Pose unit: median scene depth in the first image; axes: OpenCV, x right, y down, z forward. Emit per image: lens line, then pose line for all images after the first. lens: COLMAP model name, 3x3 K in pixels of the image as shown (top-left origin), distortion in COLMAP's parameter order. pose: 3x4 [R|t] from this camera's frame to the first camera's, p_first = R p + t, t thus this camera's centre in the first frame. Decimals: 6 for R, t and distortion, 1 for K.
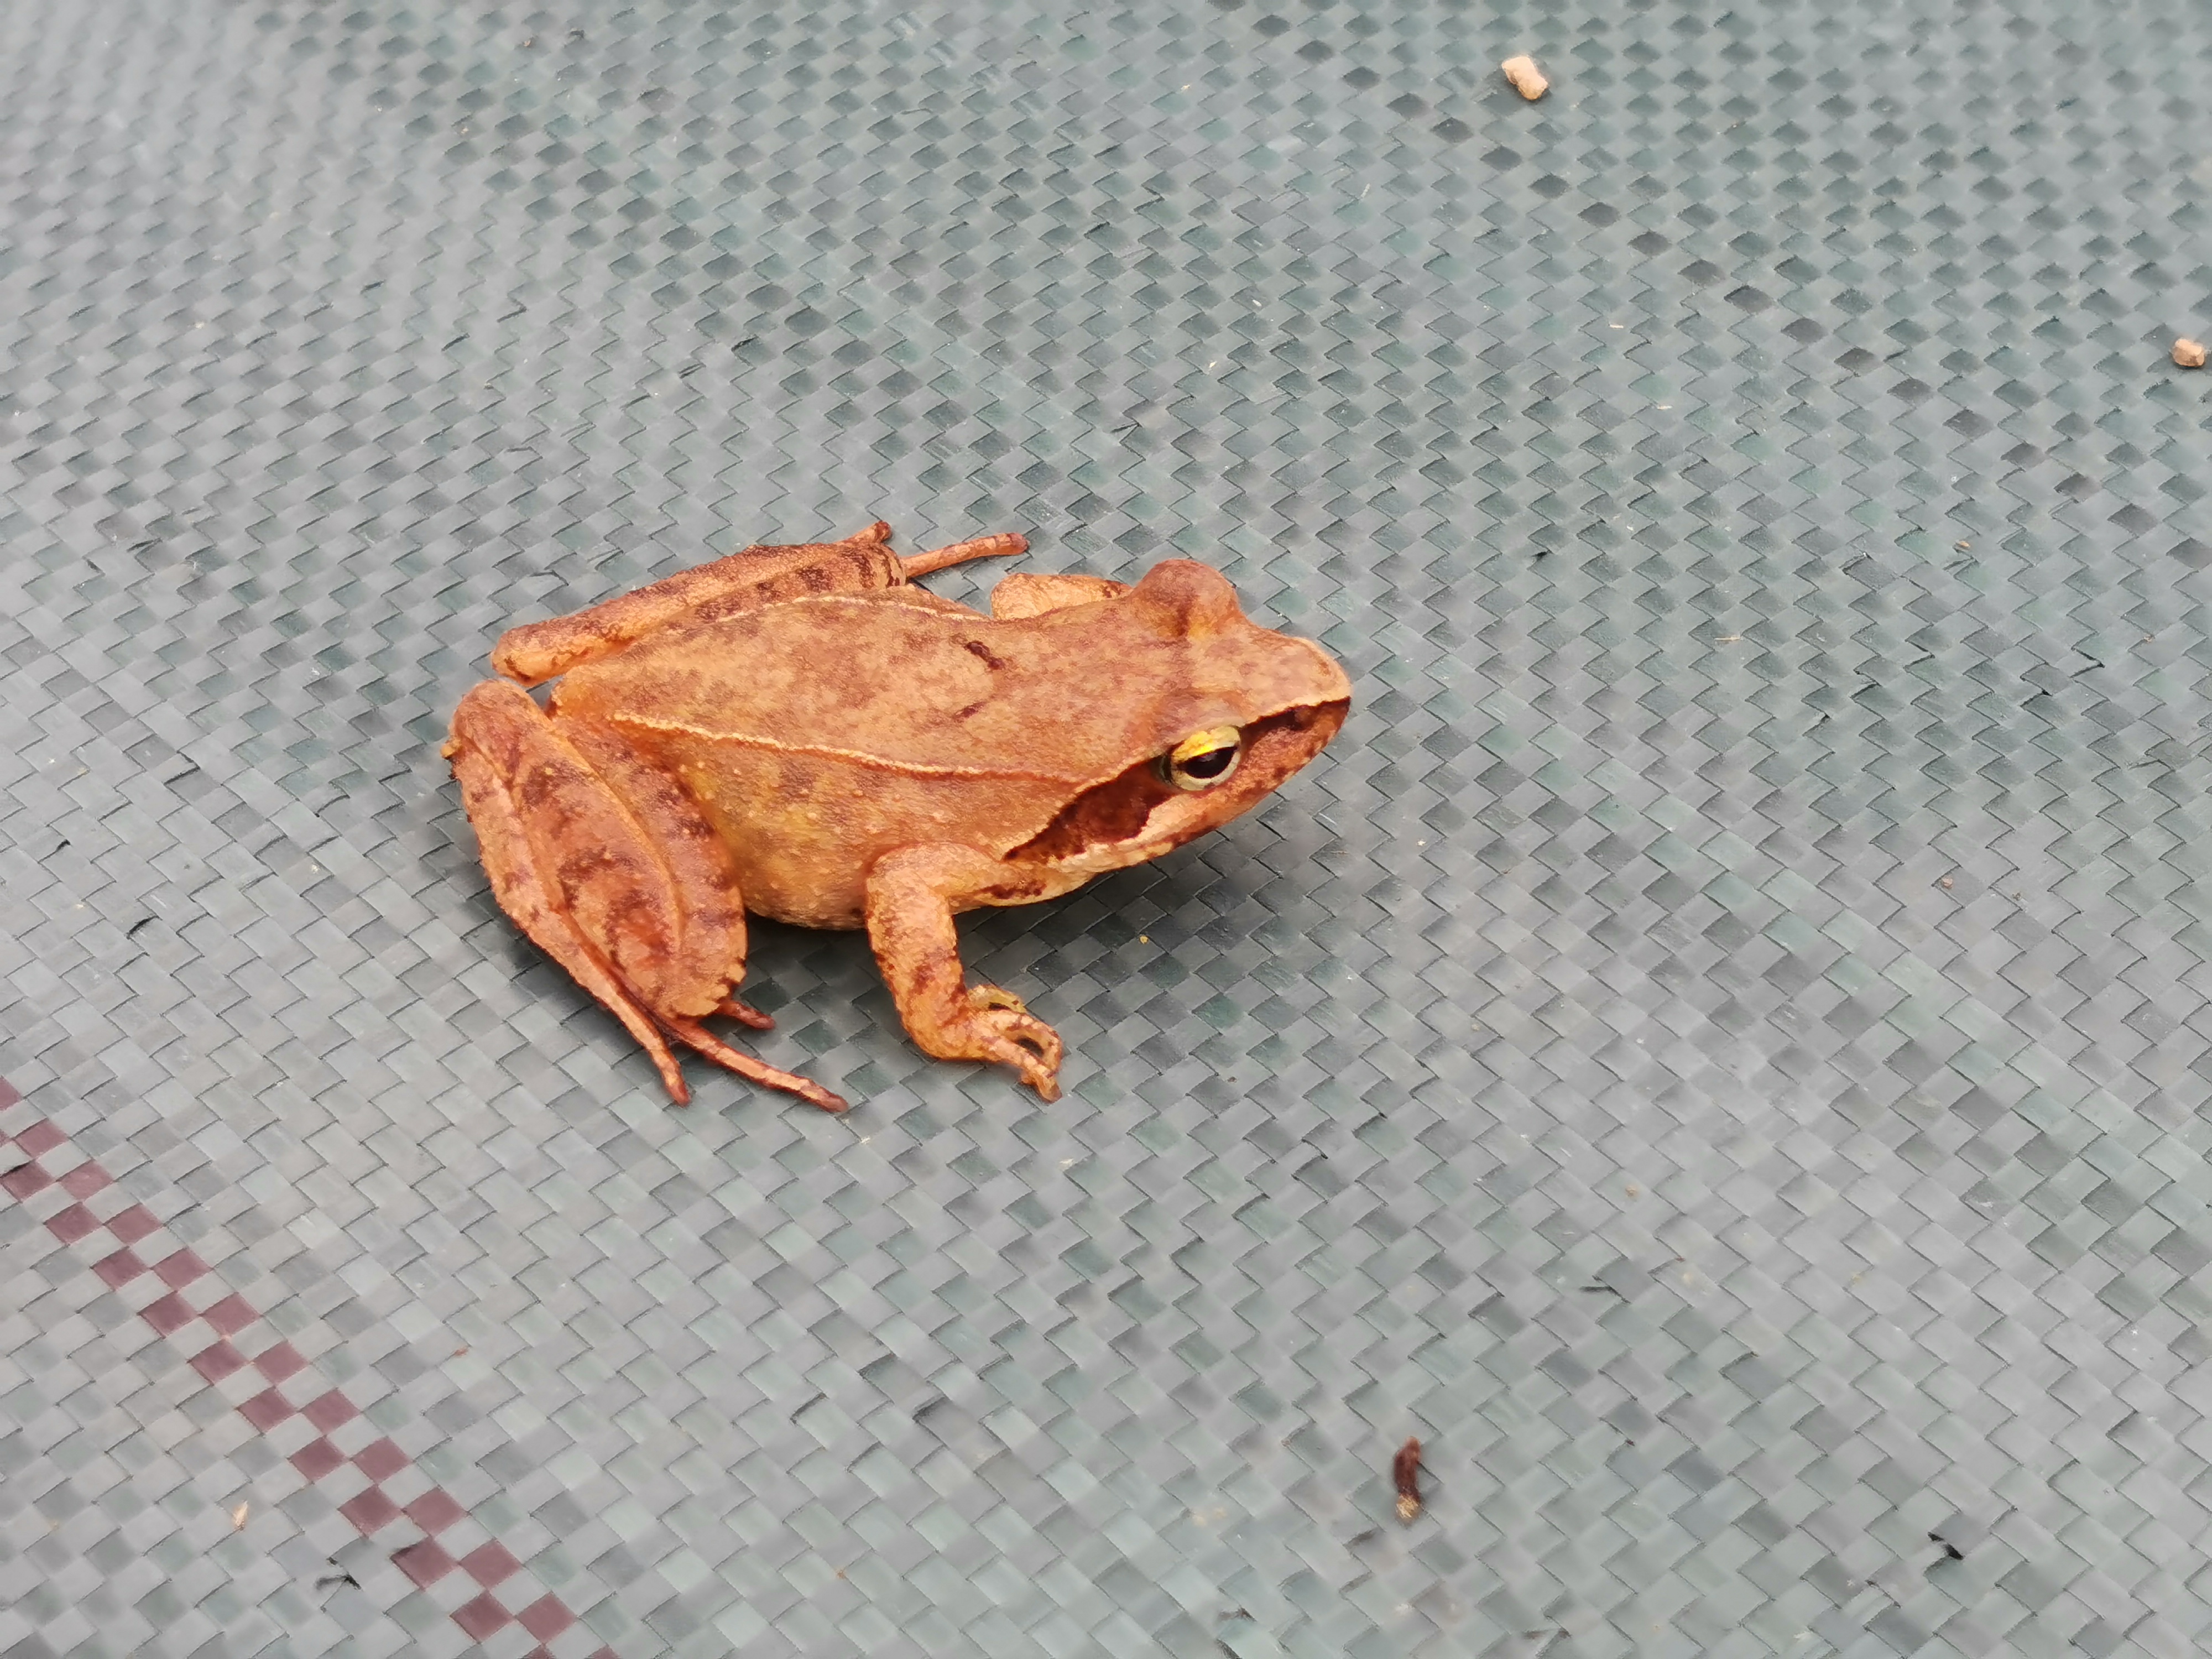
lens RADIAL K [[4938.0, 0, 1106.0], [0, 4938.0, 829.5], [0, 0, 1]] dist [0.253835, 0.003005]
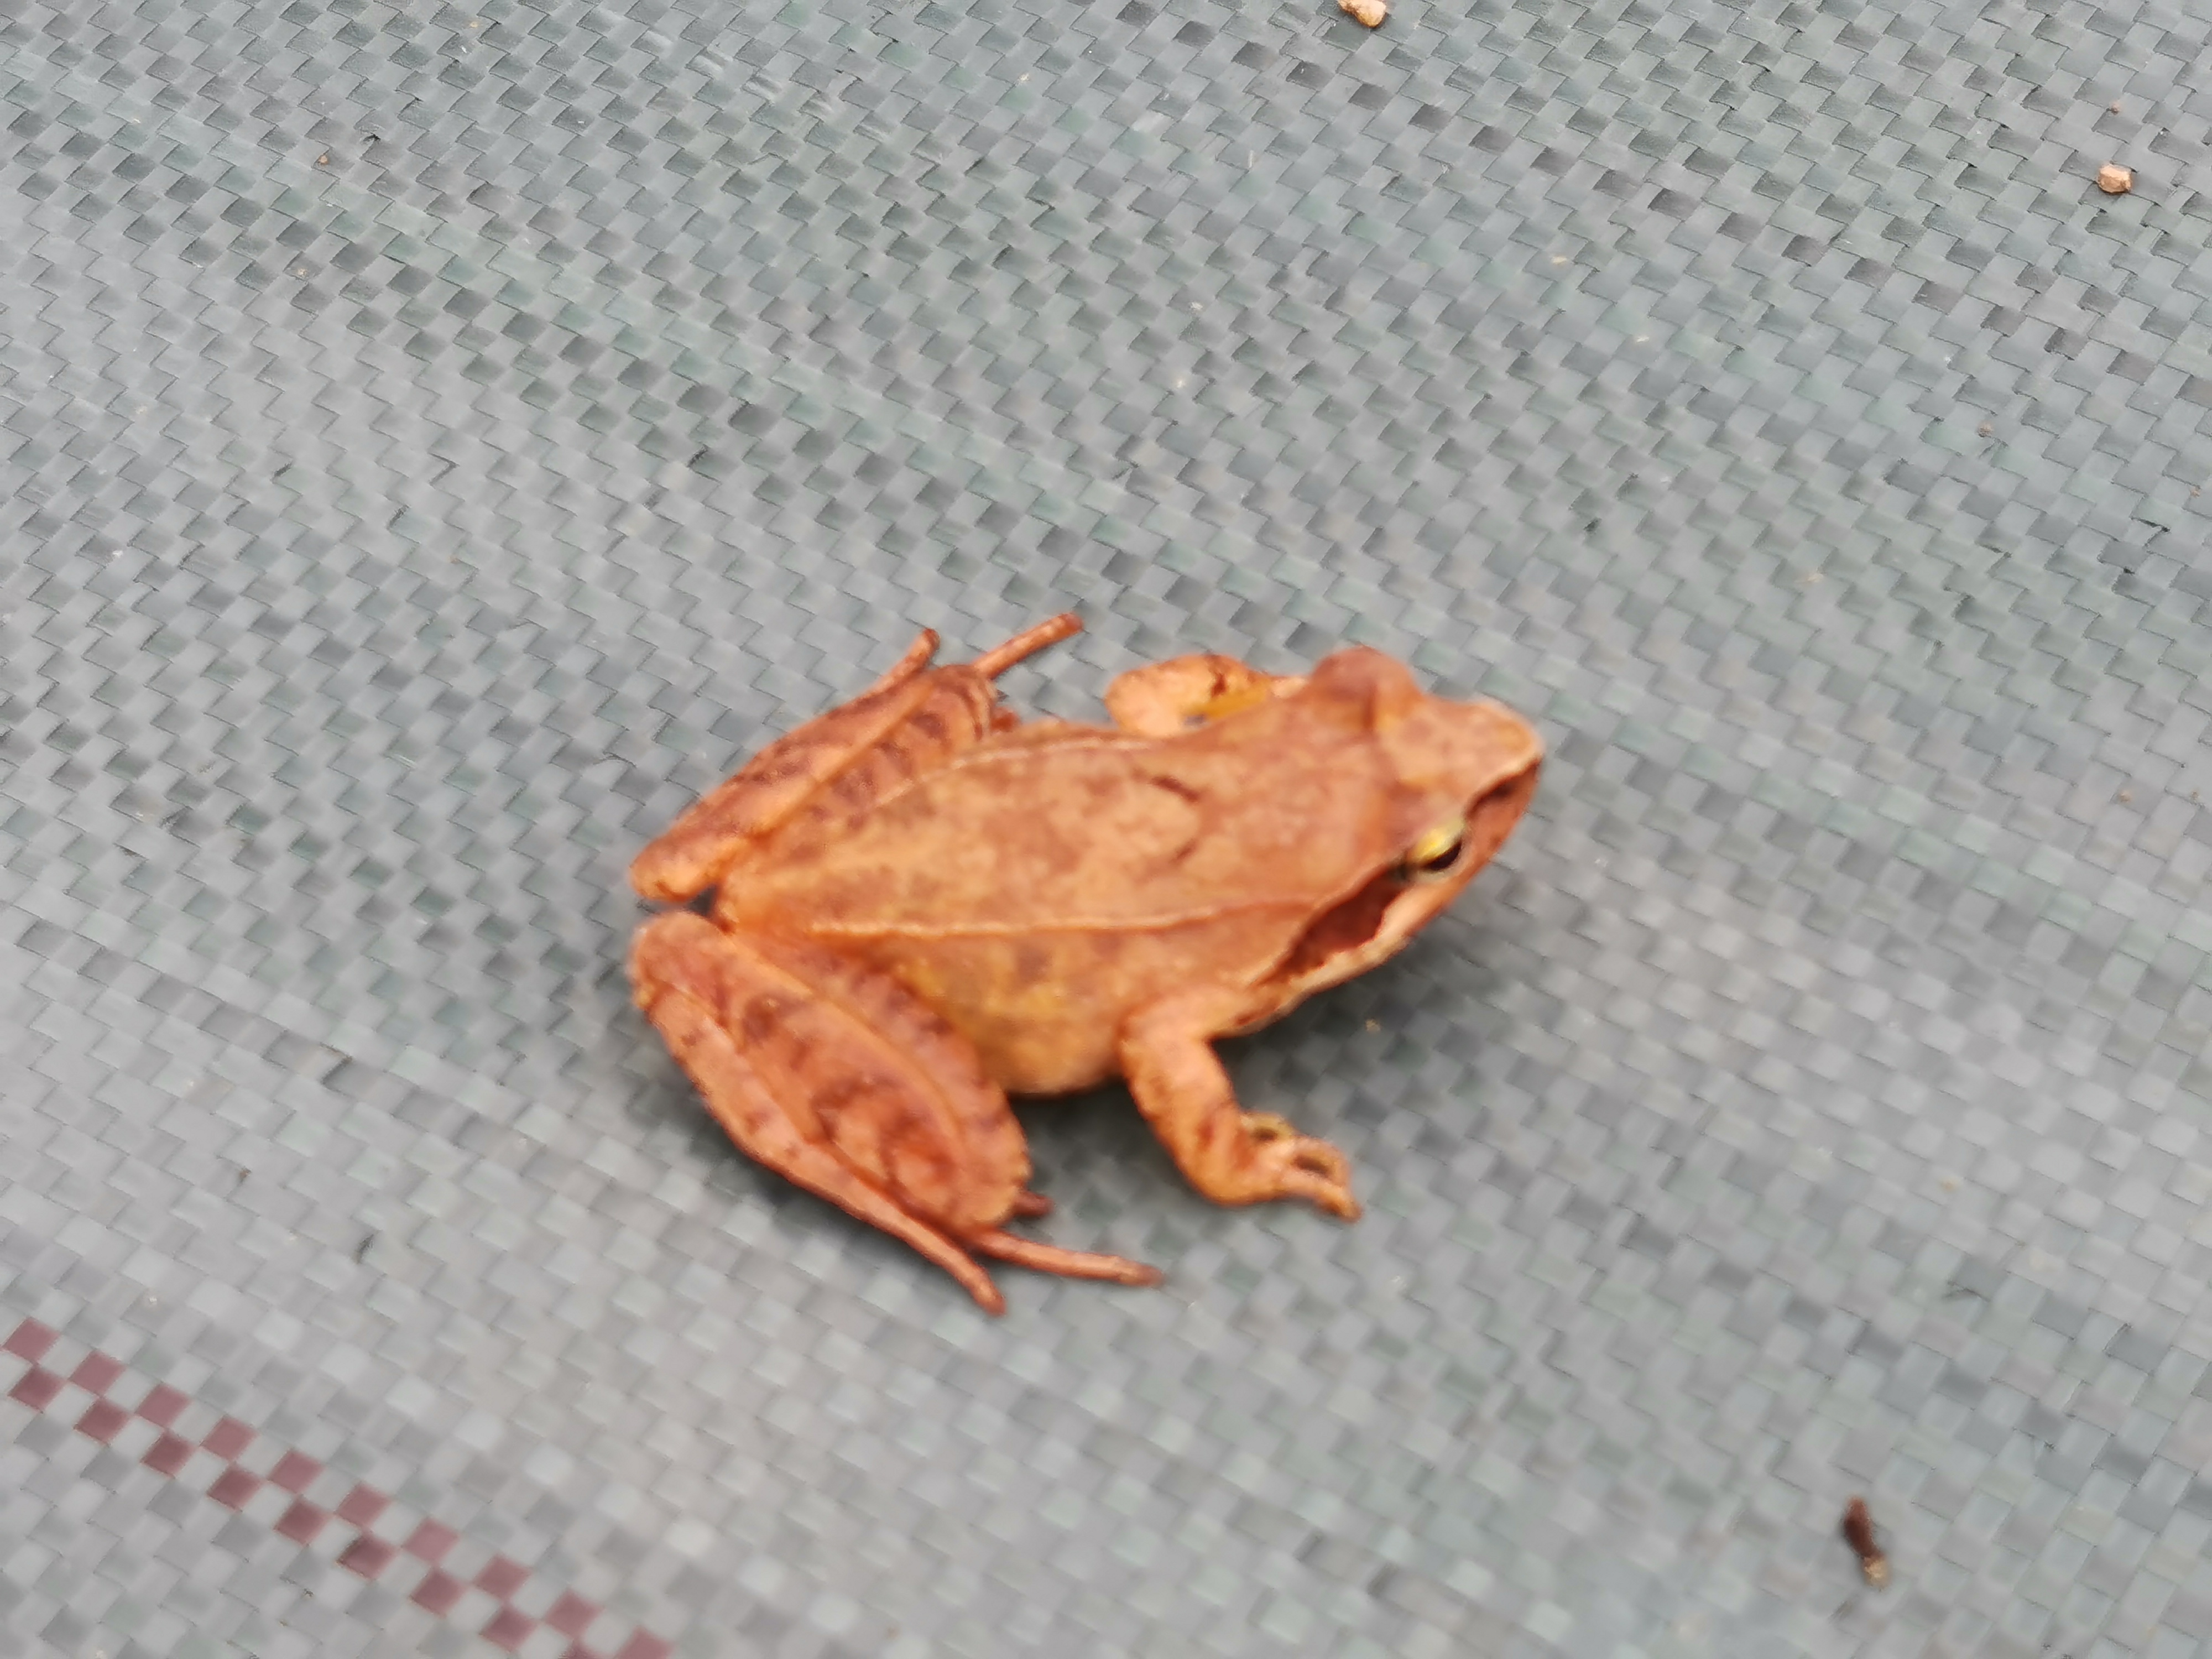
lens RADIAL K [[4938.0, 0, 1106.0], [0, 4938.0, 829.5], [0, 0, 1]] dist [0.253835, 0.003005]
pose [[0.959472, -0.220998, 0.174853, -0.205293], [0.202652, 0.972257, 0.116830, -0.140639], [-0.195821, -0.076661, 0.977639, 0.043838]]
